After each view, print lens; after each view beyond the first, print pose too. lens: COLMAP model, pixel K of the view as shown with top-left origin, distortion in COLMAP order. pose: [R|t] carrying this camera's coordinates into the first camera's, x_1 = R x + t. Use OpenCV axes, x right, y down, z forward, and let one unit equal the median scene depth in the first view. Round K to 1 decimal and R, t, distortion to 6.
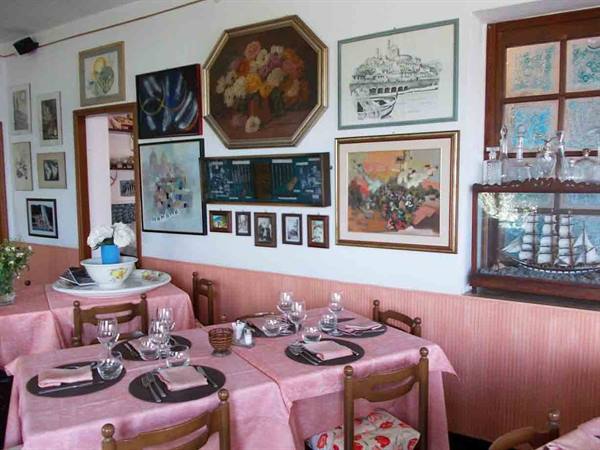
lens RADIAL K [[498.7, 0, 300.0], [0, 498.7, 225.0], [0, 0, 1]] dist [0.000854, -0.007671]
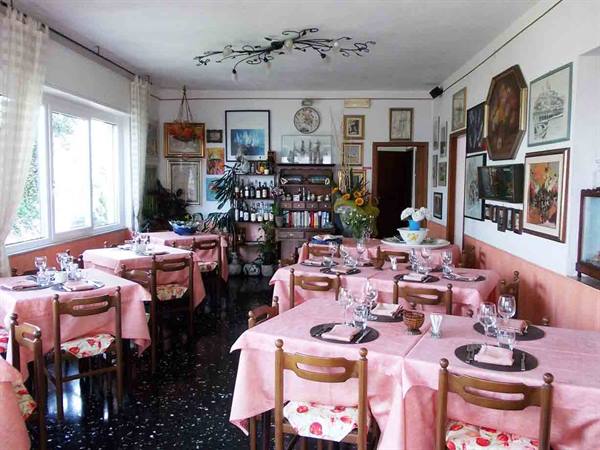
lens RADIAL K [[498.7, 0, 300.0], [0, 498.7, 225.0], [0, 0, 1]] dist [0.000854, -0.007671]
pose [[0.519227, 0.089422, -0.849945, 0.928973], [-0.084605, 0.995004, 0.052999, 0.000440], [0.850438, 0.044391, 0.524199, -0.228558]]
